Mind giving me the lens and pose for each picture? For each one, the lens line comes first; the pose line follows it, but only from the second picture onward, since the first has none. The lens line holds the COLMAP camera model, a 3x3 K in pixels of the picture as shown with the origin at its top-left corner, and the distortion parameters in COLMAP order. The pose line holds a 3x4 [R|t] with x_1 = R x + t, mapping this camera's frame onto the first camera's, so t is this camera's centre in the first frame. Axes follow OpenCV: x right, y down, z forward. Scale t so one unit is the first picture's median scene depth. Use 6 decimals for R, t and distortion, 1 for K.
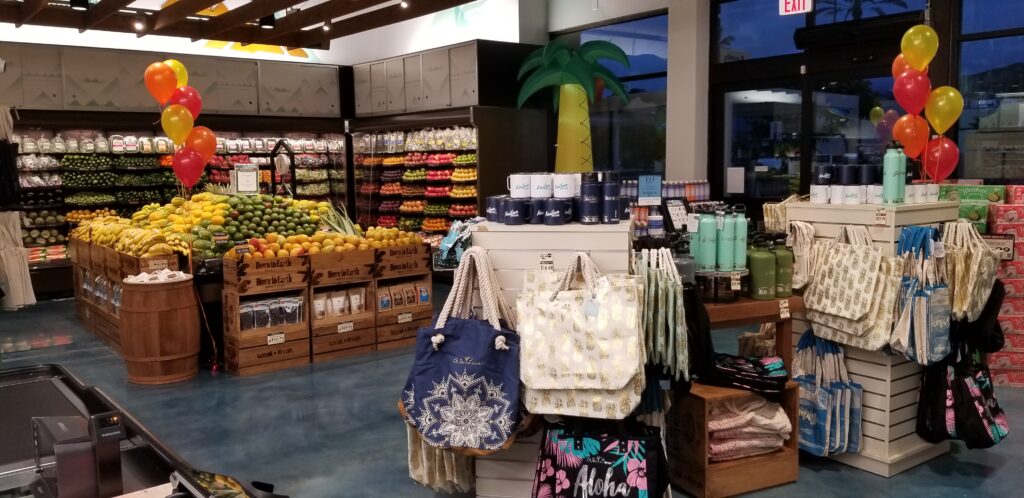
lens RADIAL K [[811.2, 0, 526.0], [0, 811.2, 245.2], [0, 0, 1]] dist [0.102150, -0.196675]
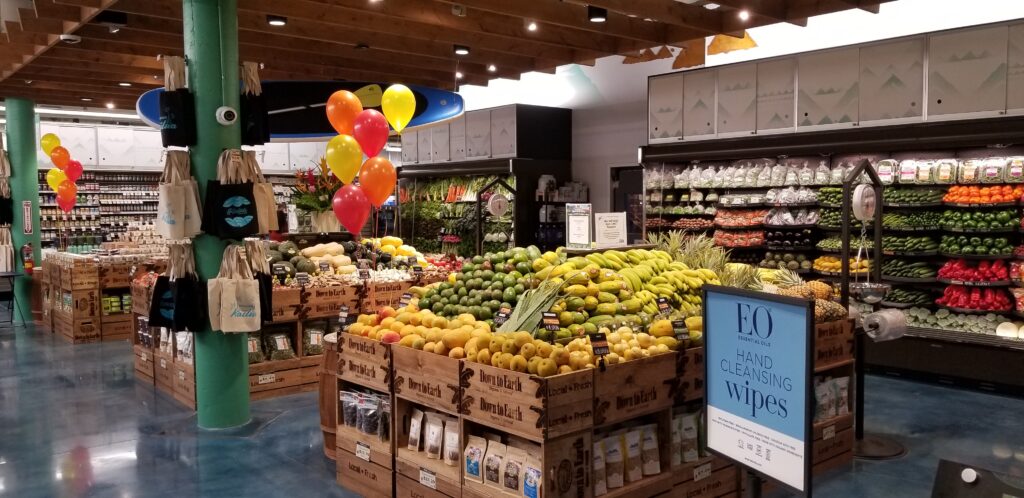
lens RADIAL K [[811.2, 0, 526.0], [0, 811.2, 245.2], [0, 0, 1]] dist [0.102150, -0.196675]
pose [[0.005058, 0.065309, -0.997852, 0.262277], [-0.096165, 0.993272, 0.064522, -0.082553], [0.995353, 0.095632, 0.011304, 0.753412]]
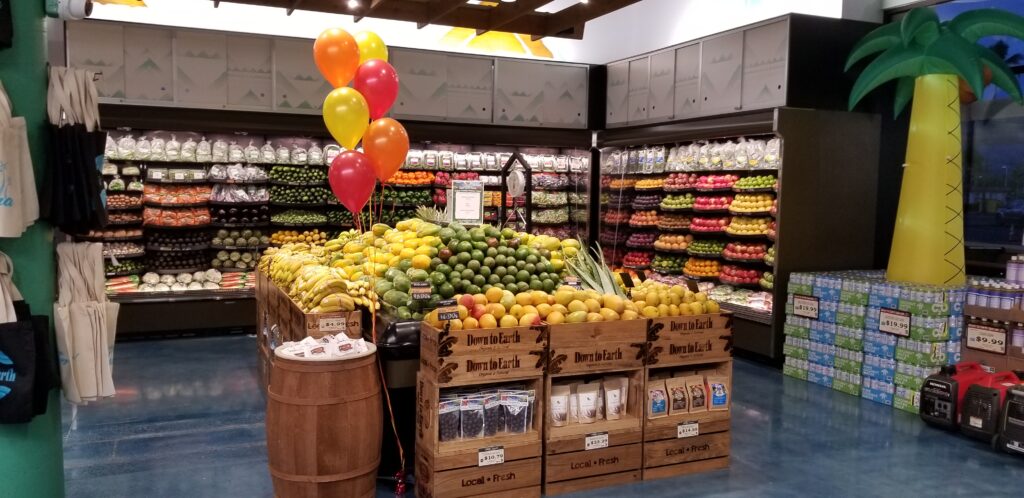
lens RADIAL K [[811.2, 0, 526.0], [0, 811.2, 245.2], [0, 0, 1]] dist [0.102150, -0.196675]
pose [[0.961918, 0.048062, -0.269081, -0.080334], [-0.056561, 0.998113, -0.023917, -0.023409], [0.267423, 0.038225, 0.962821, 0.268572]]
